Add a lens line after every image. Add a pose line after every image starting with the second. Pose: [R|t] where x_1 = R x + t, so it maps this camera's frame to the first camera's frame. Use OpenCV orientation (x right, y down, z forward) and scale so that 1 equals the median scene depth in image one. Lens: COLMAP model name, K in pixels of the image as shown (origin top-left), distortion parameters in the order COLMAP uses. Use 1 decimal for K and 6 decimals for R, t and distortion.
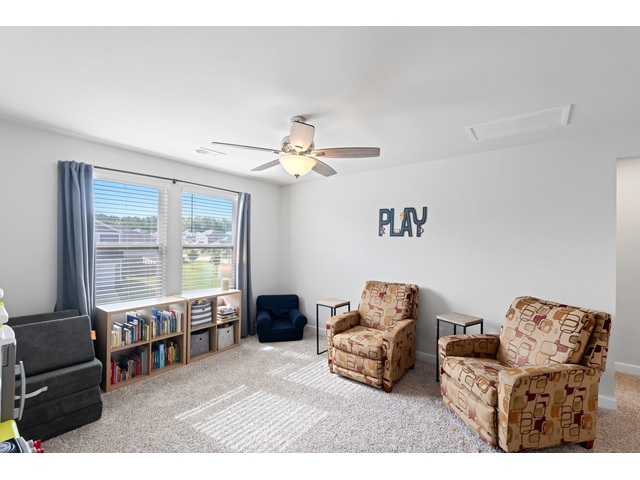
lens RADIAL K [[279.0, 0, 320.9], [0, 279.0, 243.2], [0, 0, 1]] dist [-0.007326, 0.000890]
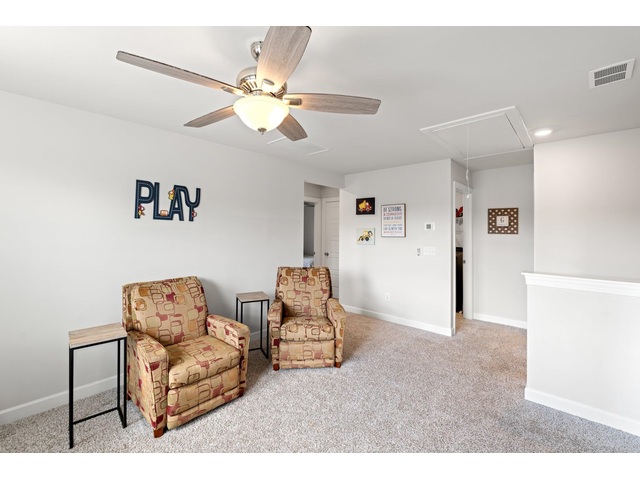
lens RADIAL K [[279.0, 0, 322.8], [0, 279.0, 233.5], [0, 0, 1]] dist [-0.007326, 0.000890]
pose [[0.085351, -0.011057, 0.996290, -0.484956], [0.003082, 0.999937, 0.010833, 0.007192], [-0.996346, 0.002146, 0.085380, 0.522860]]
